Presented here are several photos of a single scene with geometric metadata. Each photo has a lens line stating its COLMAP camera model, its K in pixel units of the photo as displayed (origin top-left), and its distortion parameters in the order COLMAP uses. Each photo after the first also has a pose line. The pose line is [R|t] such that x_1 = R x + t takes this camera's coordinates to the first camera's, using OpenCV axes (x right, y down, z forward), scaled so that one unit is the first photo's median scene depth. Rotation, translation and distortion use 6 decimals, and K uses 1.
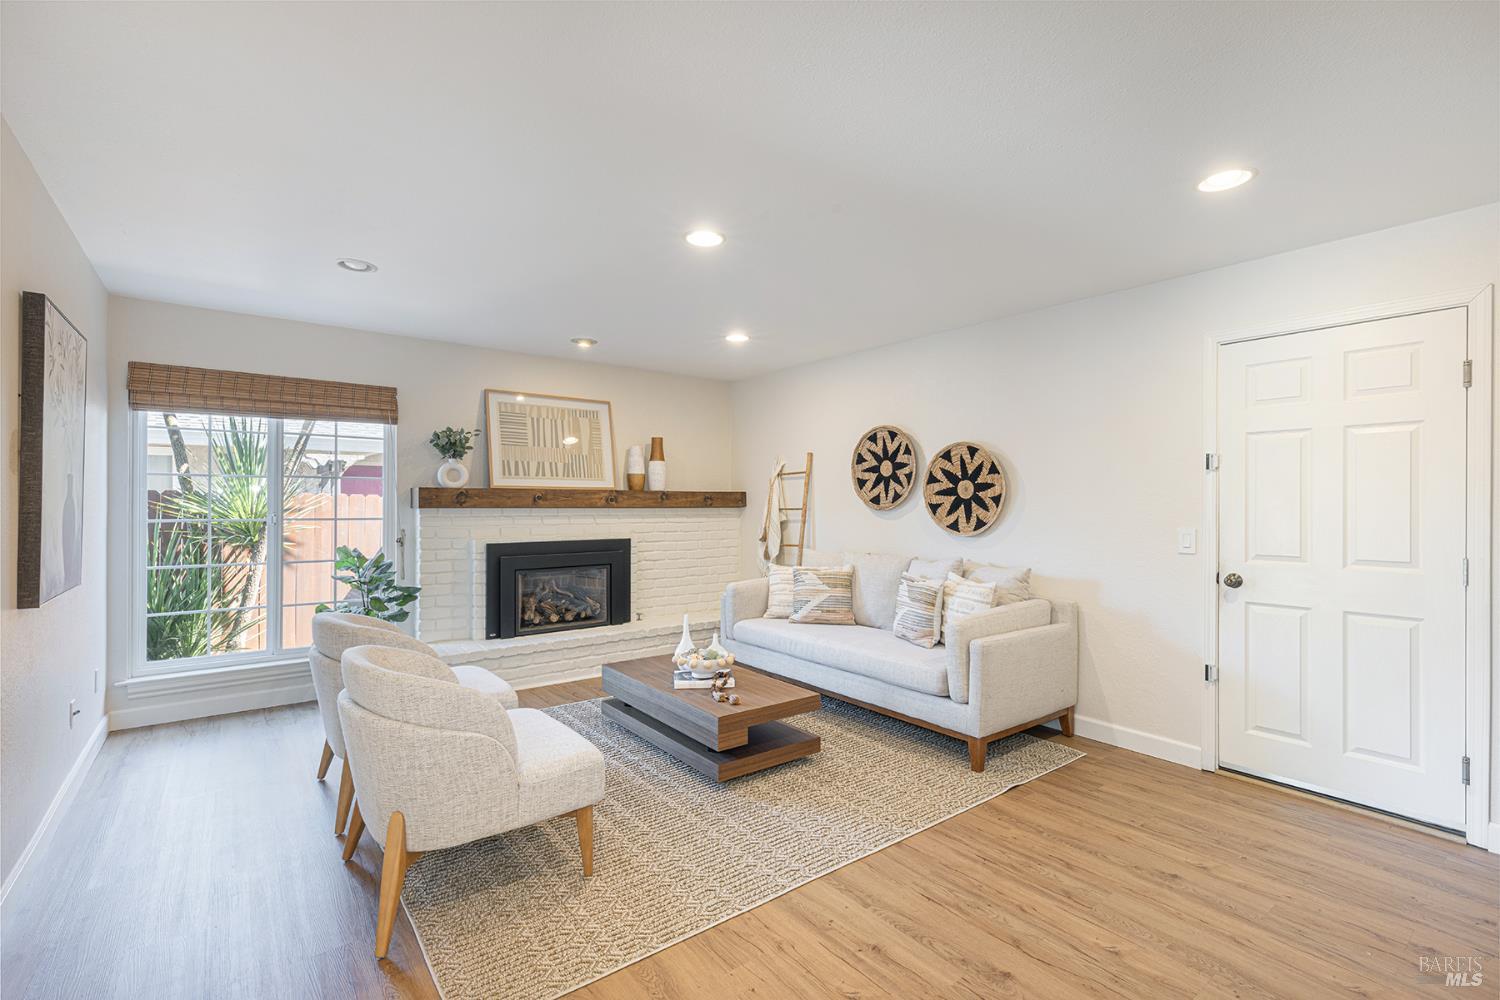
lens RADIAL K [[668.1, 0, 757.6], [0, 668.1, 506.3], [0, 0, 1]] dist [0.002677, 0.000358]
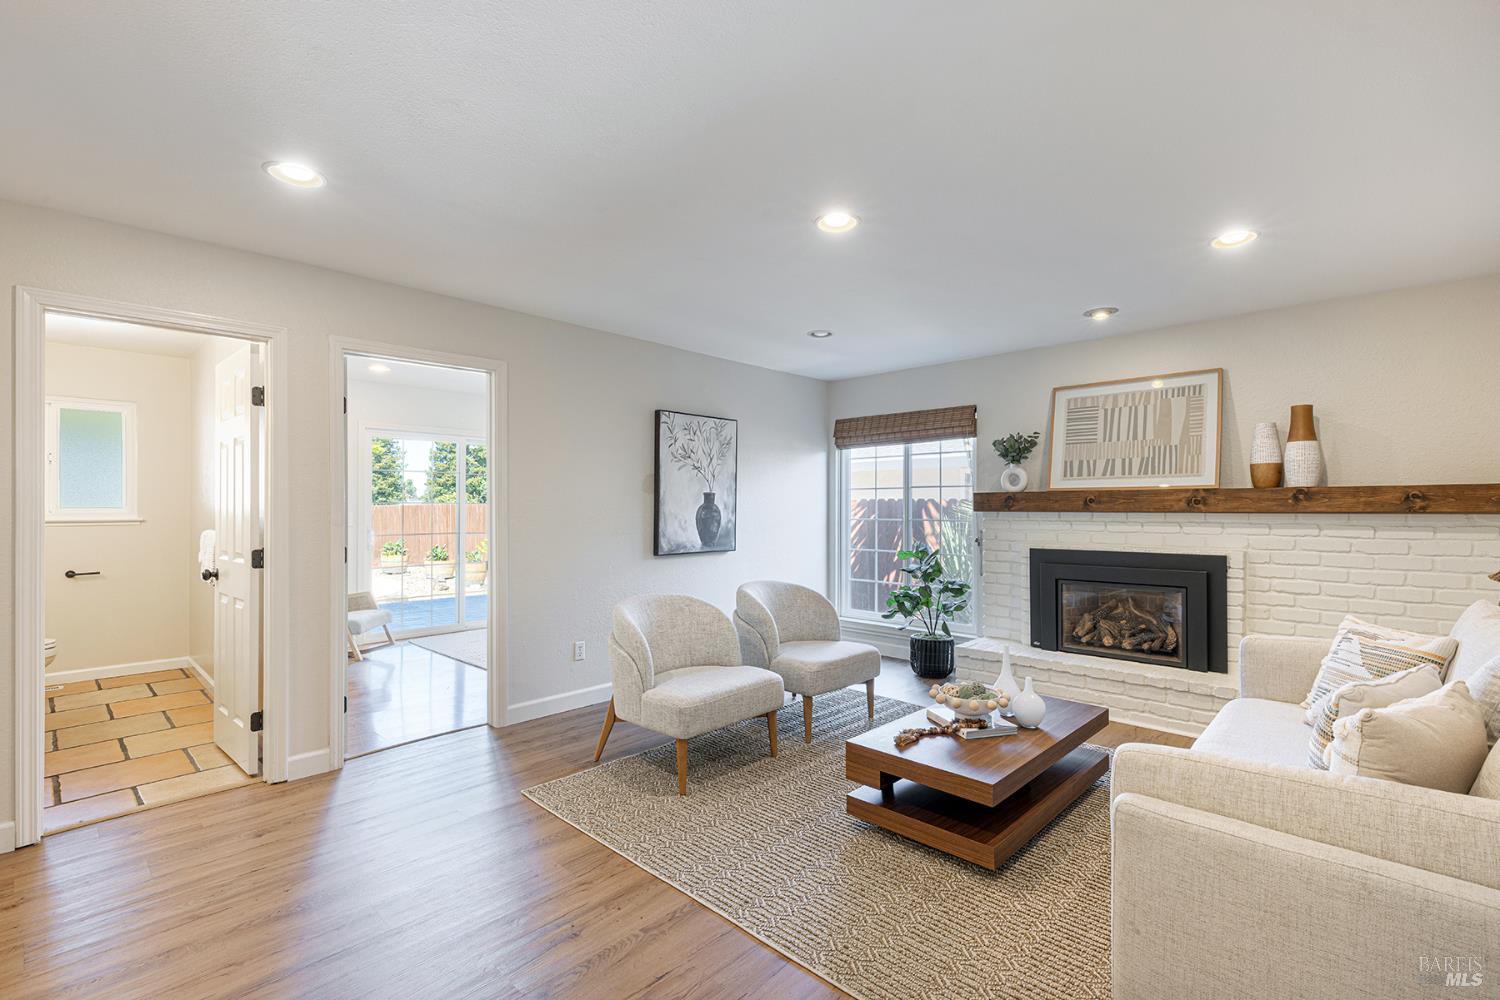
lens RADIAL K [[668.1, 0, 757.6], [0, 668.1, 506.3], [0, 0, 1]] dist [0.002677, 0.000358]
pose [[0.148634, -0.005450, -0.988877, 0.490689], [-0.005325, 0.999966, -0.006312, 0.002805], [0.988878, 0.006204, 0.148600, 0.445744]]
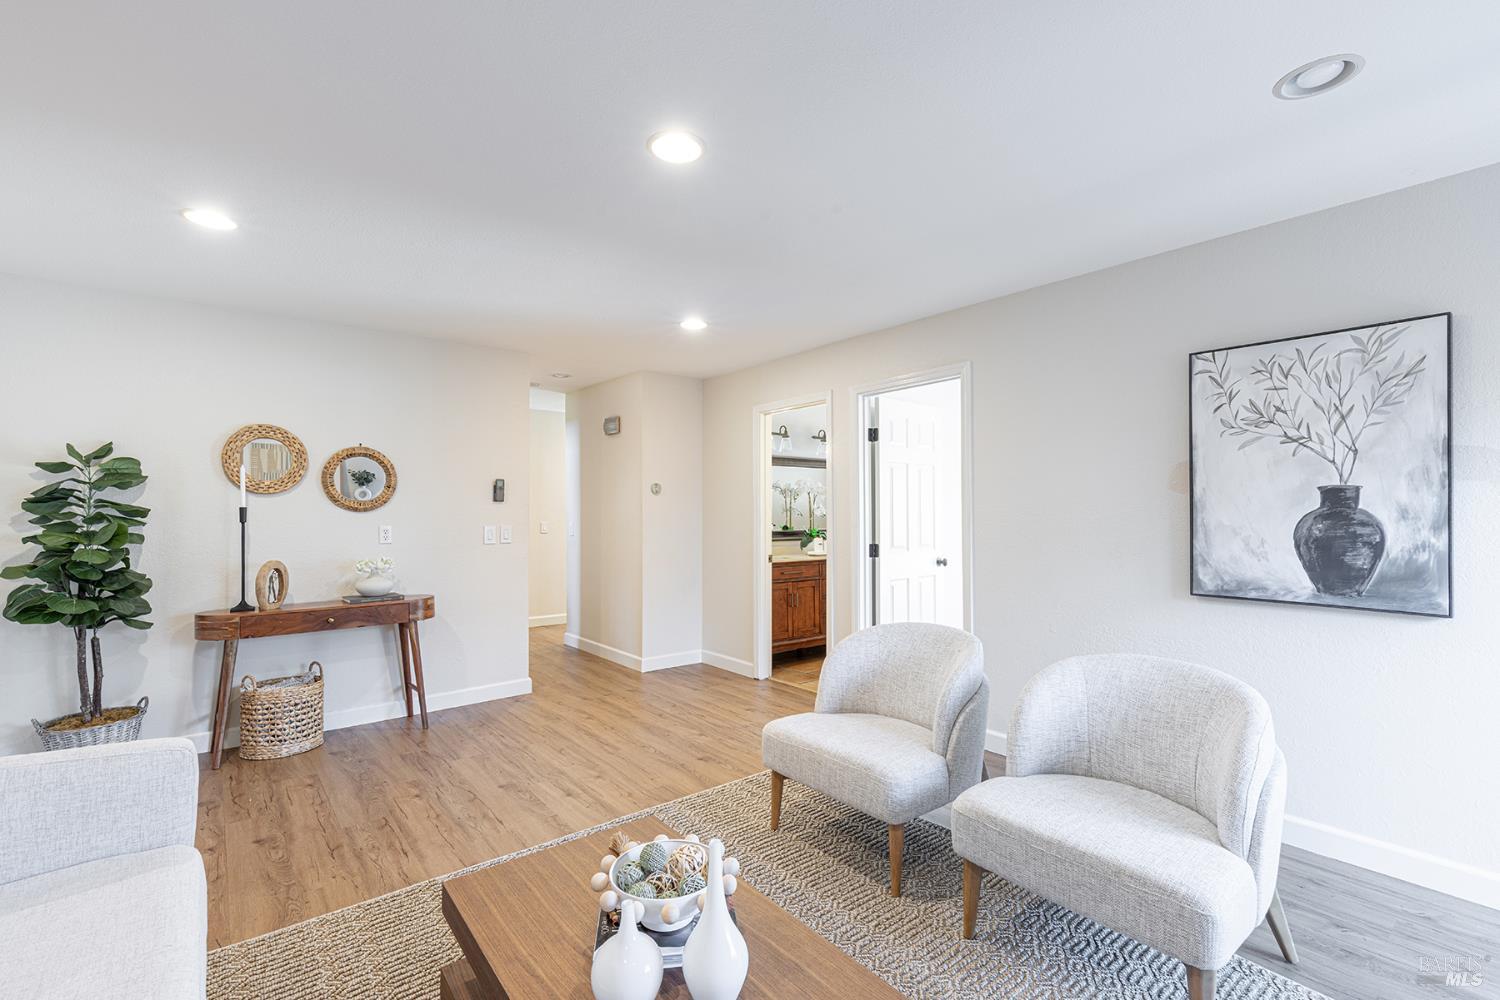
lens RADIAL K [[668.1, 0, 757.6], [0, 668.1, 506.3], [0, 0, 1]] dist [0.002677, 0.000358]
pose [[-0.999845, -0.003248, -0.017322, -0.094332], [-0.003248, 0.999995, -0.000052, -0.007401], [0.017322, 0.000004, -0.999850, 1.023868]]
